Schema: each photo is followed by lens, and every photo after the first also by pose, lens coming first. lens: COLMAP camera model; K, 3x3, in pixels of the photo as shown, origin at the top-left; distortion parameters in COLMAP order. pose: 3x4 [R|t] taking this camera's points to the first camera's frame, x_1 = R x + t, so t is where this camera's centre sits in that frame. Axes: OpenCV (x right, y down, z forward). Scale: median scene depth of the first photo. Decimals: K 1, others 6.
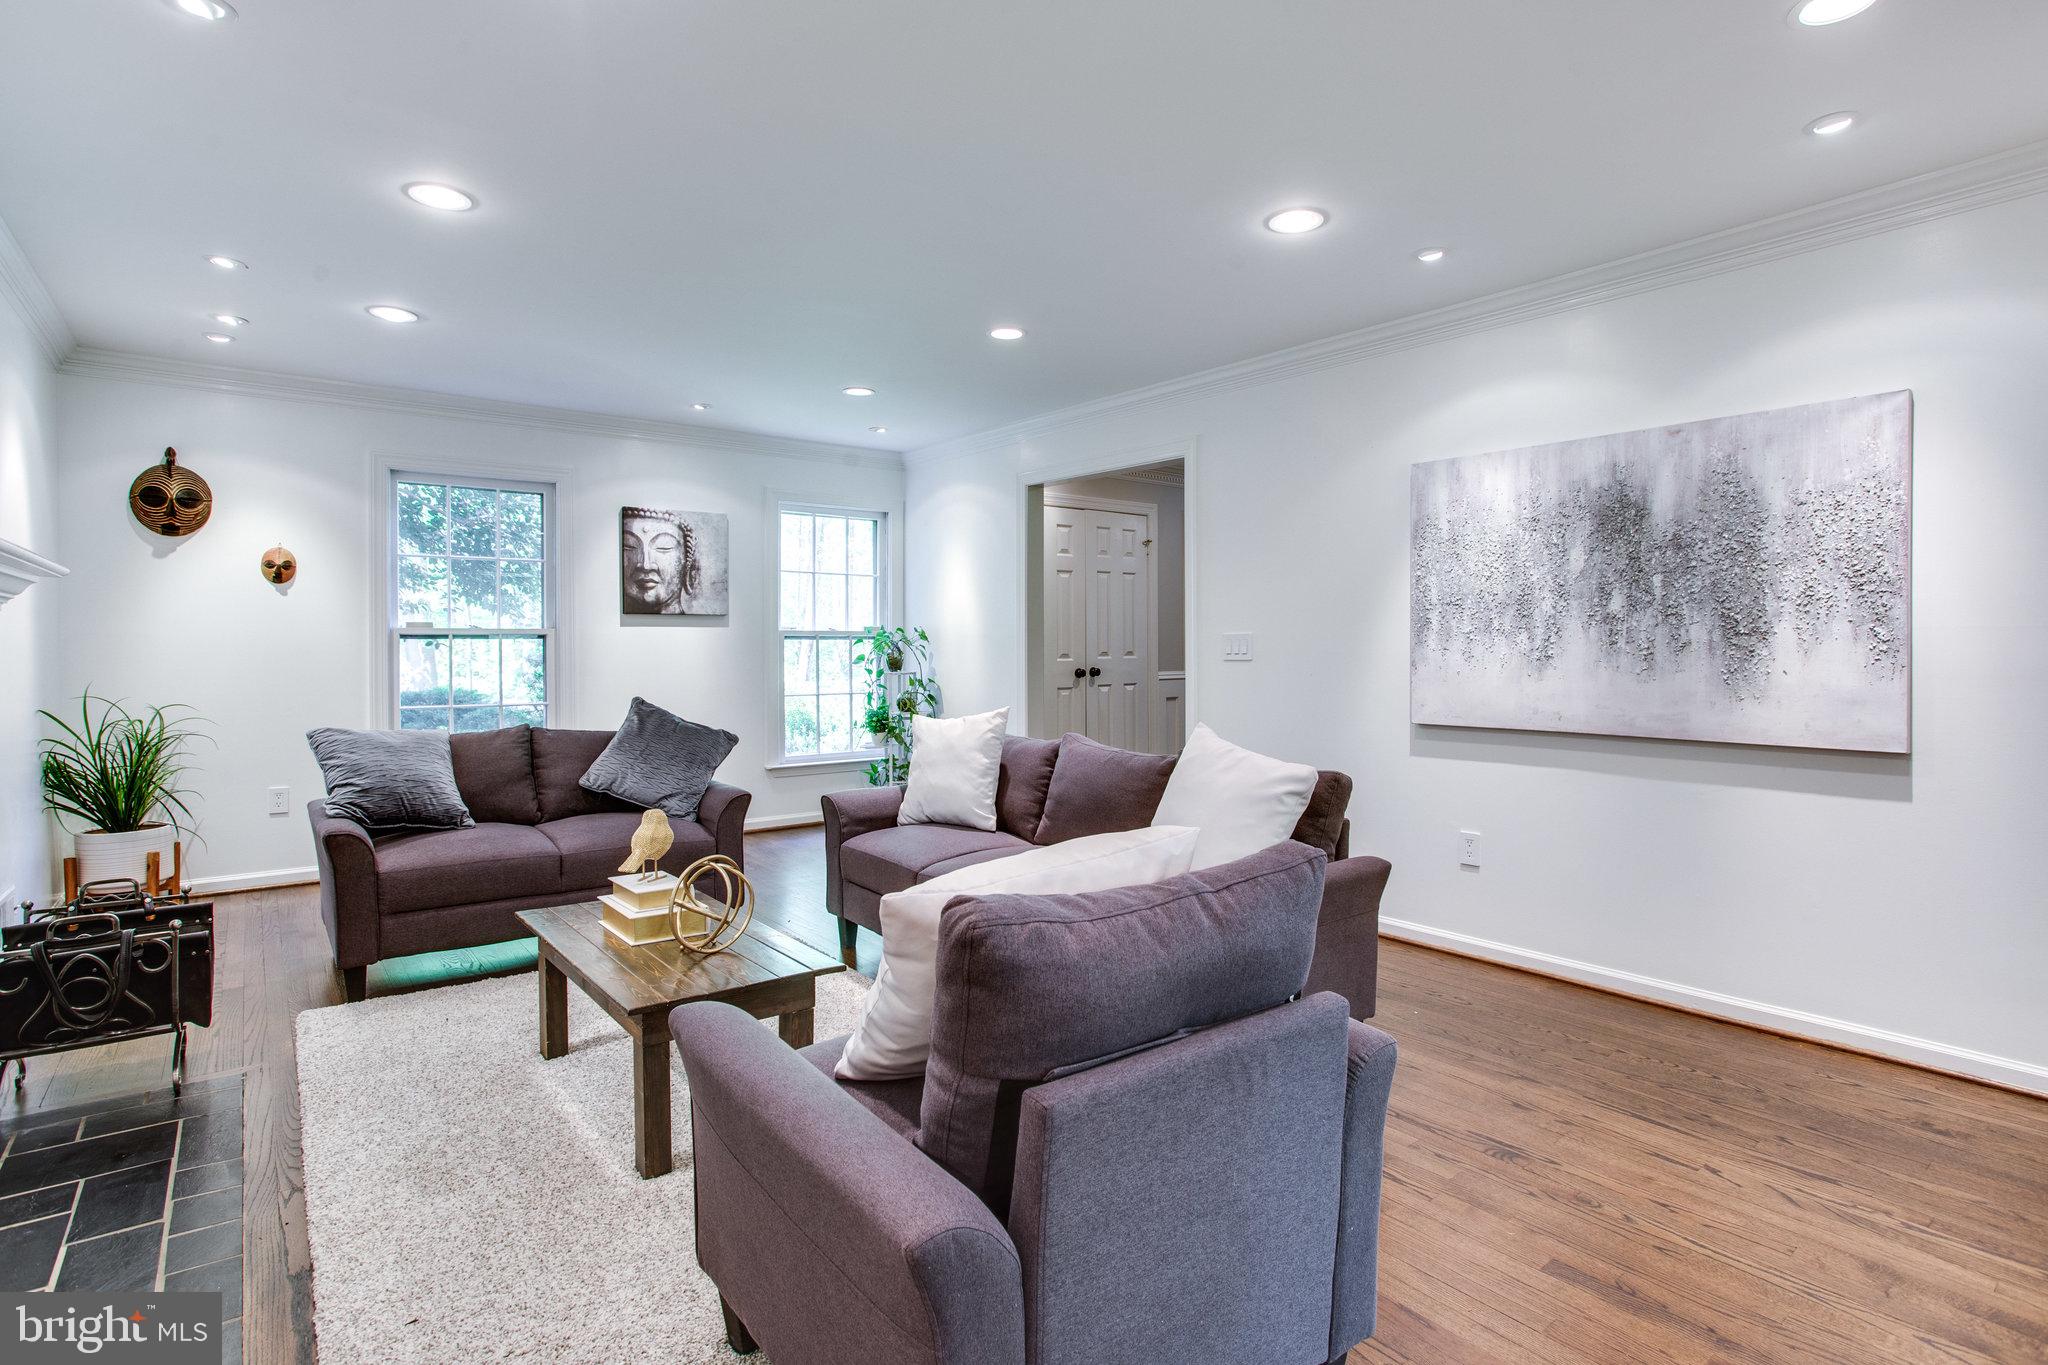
lens RADIAL K [[995.1, 0, 1073.9], [0, 995.1, 658.8], [0, 0, 1]] dist [-0.041516, -0.000013]
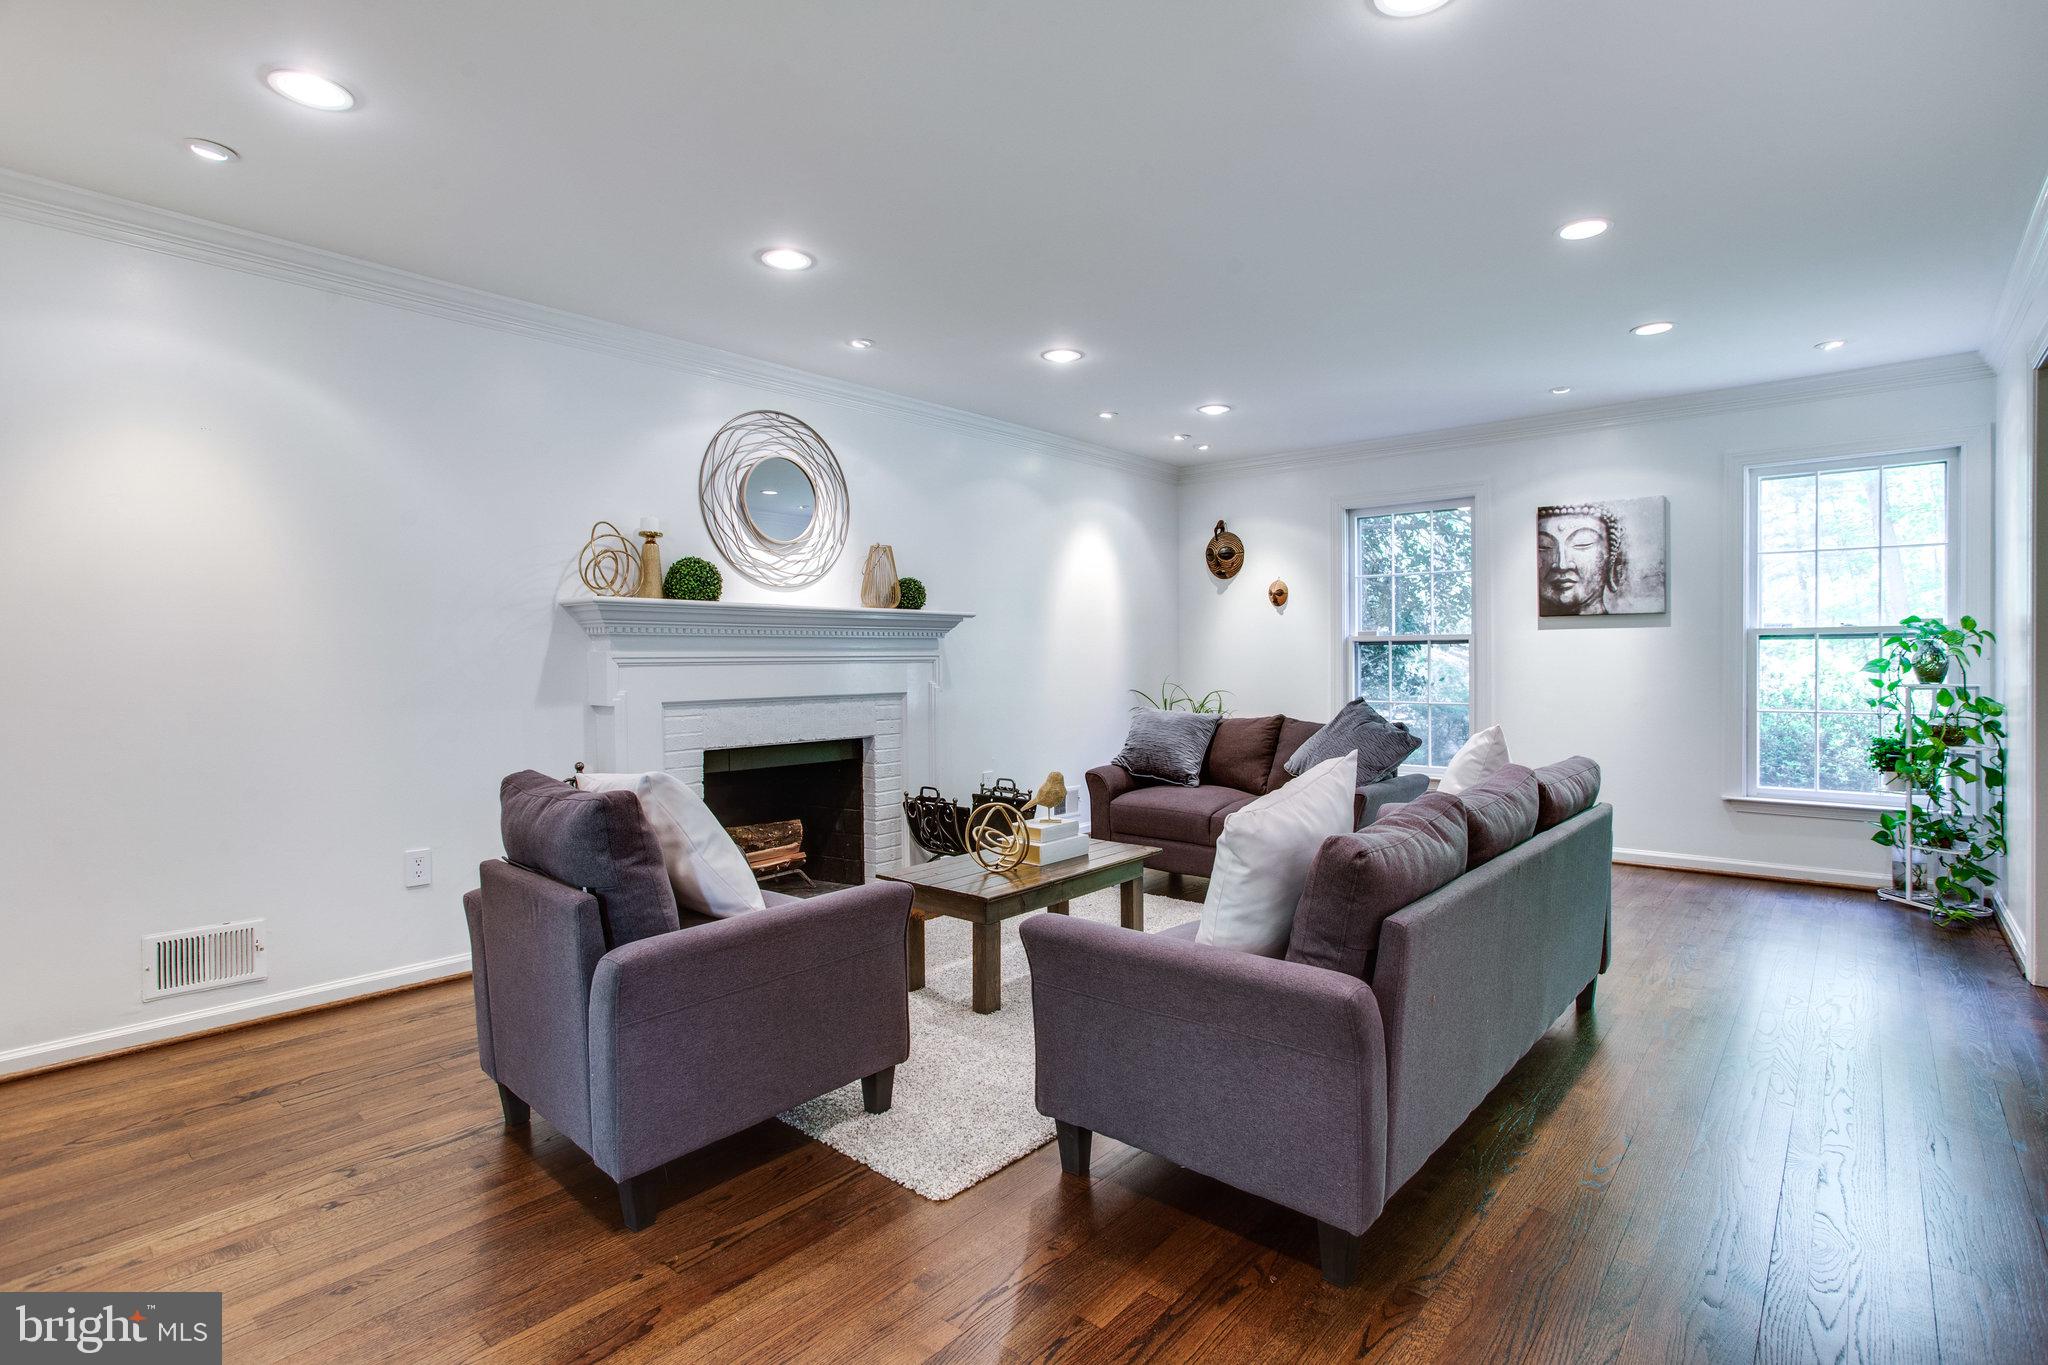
lens RADIAL K [[995.1, 0, 1073.9], [0, 995.1, 658.8], [0, 0, 1]] dist [-0.041516, -0.000013]
pose [[0.161314, 0.007001, -0.986878, 0.437107], [-0.005662, 0.999965, 0.006169, -0.007073], [0.986887, 0.004592, 0.161348, 0.382882]]
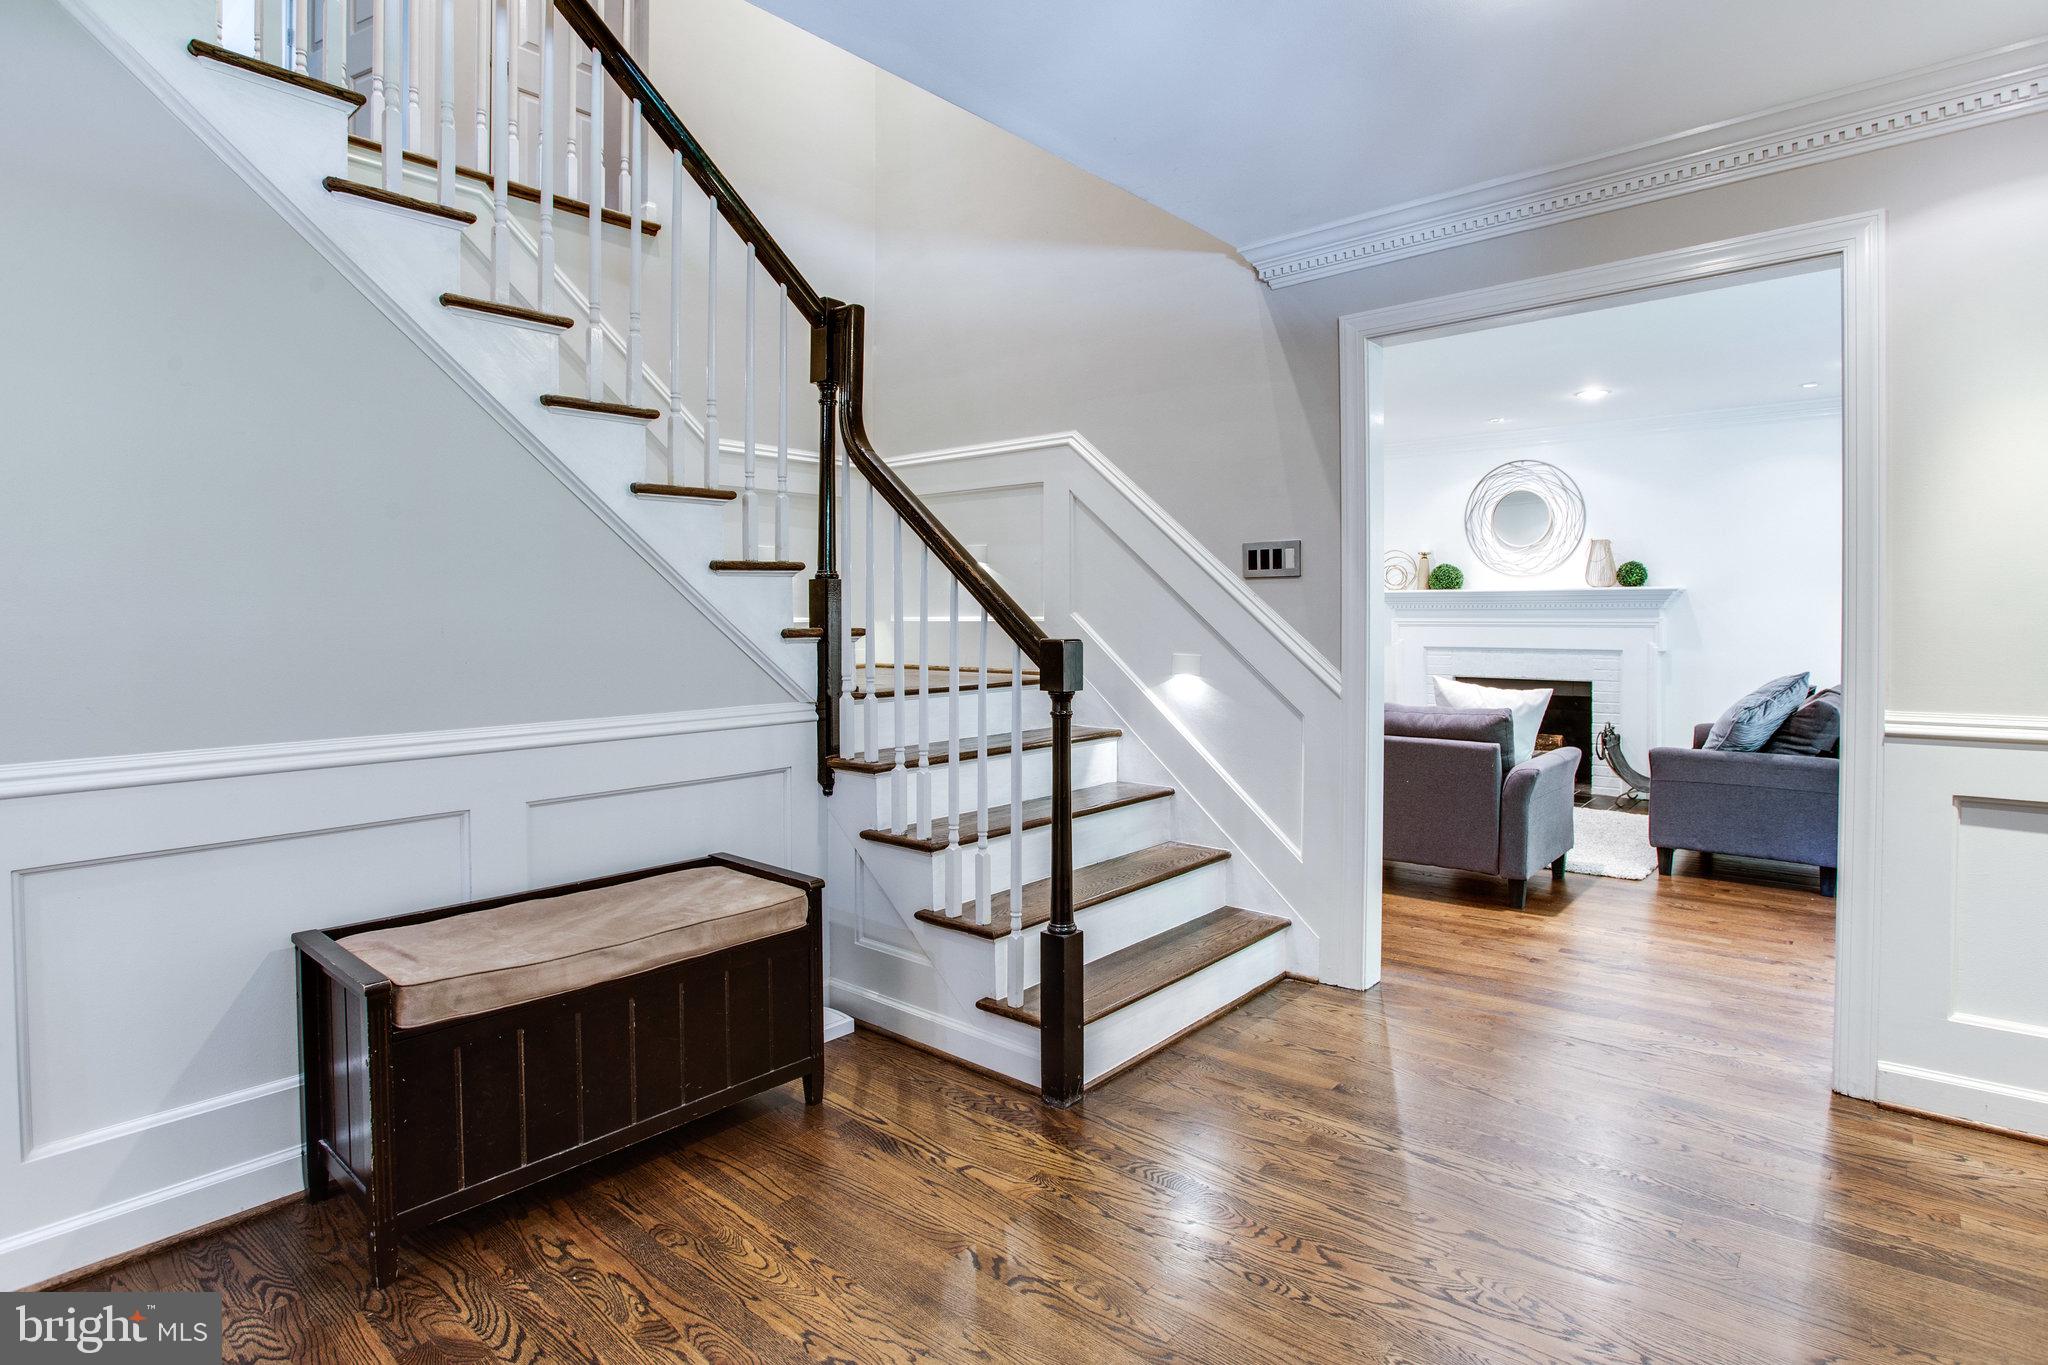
lens RADIAL K [[1050.7, 0, 1035.4], [0, 1050.7, 630.0], [0, 0, 1]] dist [-0.046459, 0.000091]
pose [[-0.989247, 0.005087, -0.146163, 0.361100], [0.001791, 0.999741, 0.022671, -0.024048], [0.146241, 0.022165, -0.989001, 1.414988]]
